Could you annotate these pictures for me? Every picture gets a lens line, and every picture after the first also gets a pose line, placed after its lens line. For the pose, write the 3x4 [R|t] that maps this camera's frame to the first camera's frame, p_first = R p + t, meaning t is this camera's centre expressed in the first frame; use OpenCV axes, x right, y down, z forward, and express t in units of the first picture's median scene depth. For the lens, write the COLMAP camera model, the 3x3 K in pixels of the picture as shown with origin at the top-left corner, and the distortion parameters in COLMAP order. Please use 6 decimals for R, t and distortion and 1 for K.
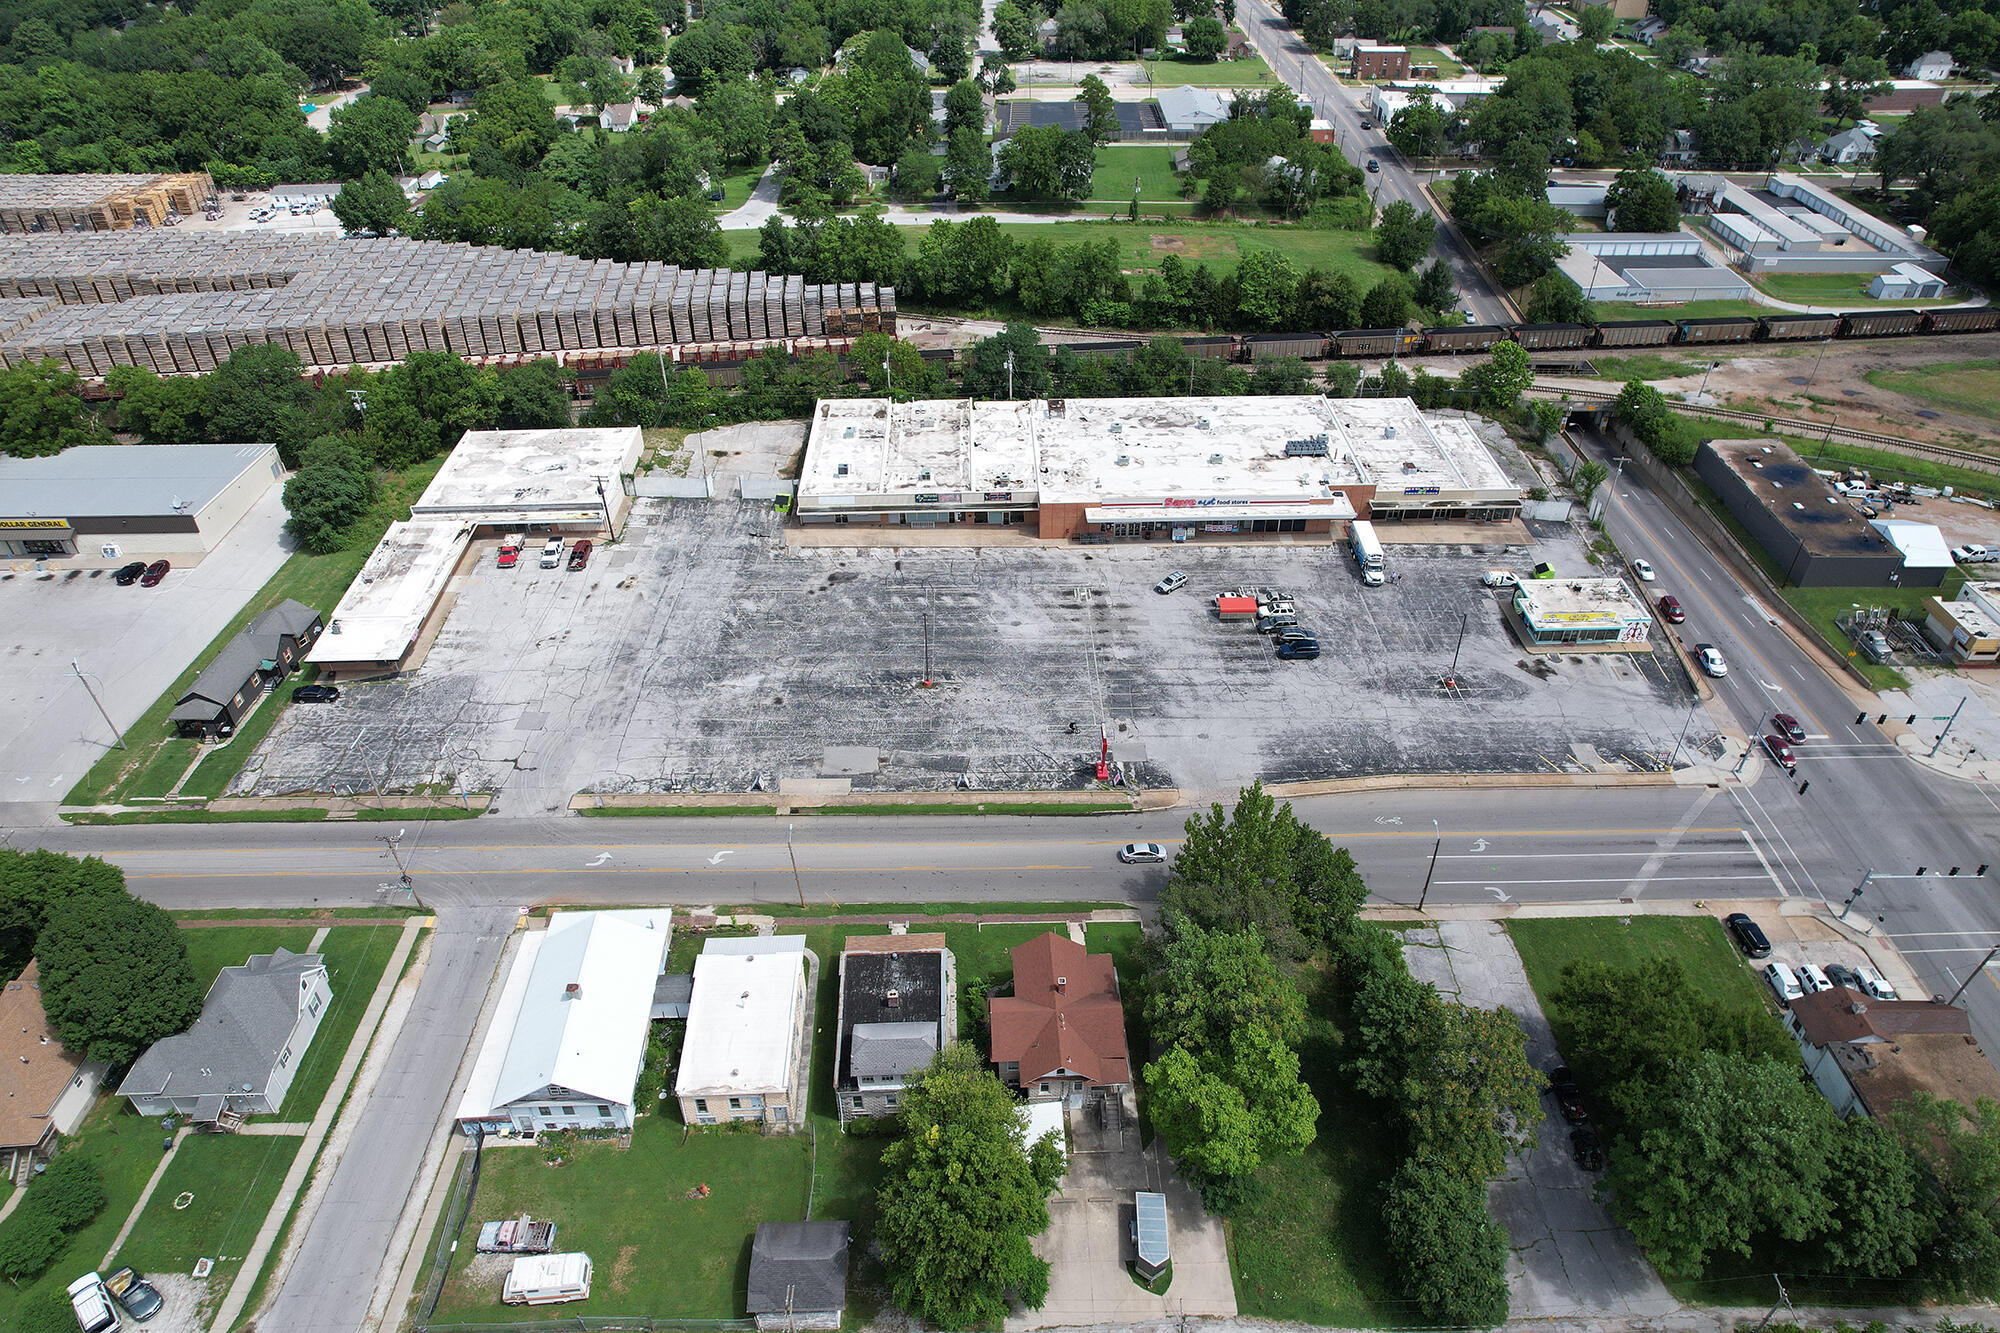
lens RADIAL K [[1277.5, 0, 1007.2], [0, 1277.5, 670.1], [0, 0, 1]] dist [-0.078377, 0.069103]
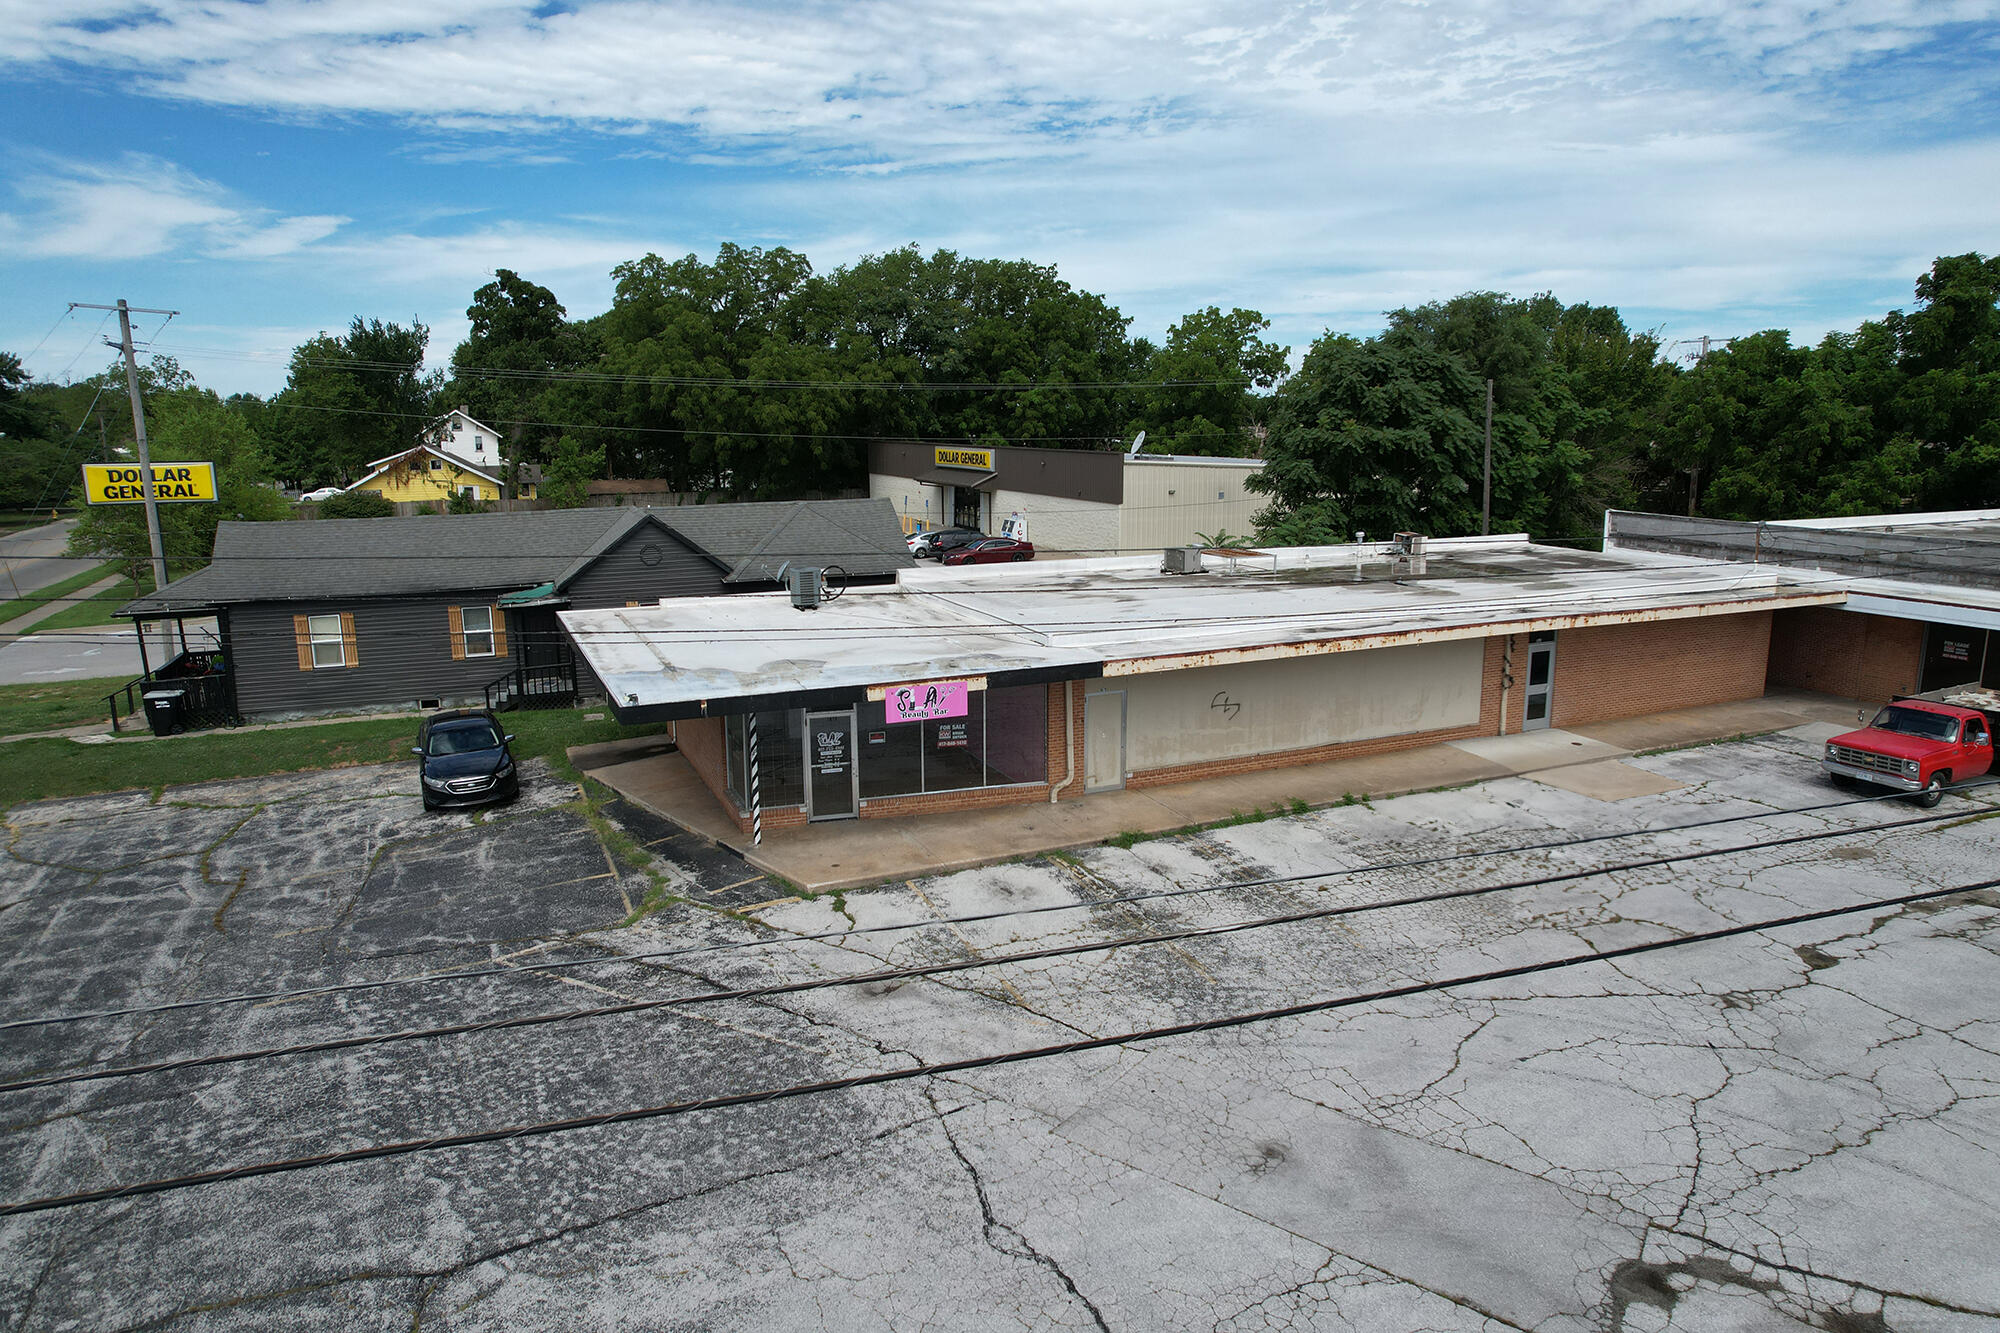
lens RADIAL K [[1277.5, 0, 1001.5], [0, 1277.5, 670.5], [0, 0, 1]] dist [-0.078377, 0.069103]
pose [[0.378389, 0.183817, -0.907212, -0.299270], [-0.550692, 0.832476, -0.061014, -0.023616], [0.744017, 0.522681, 0.416226, 0.853515]]
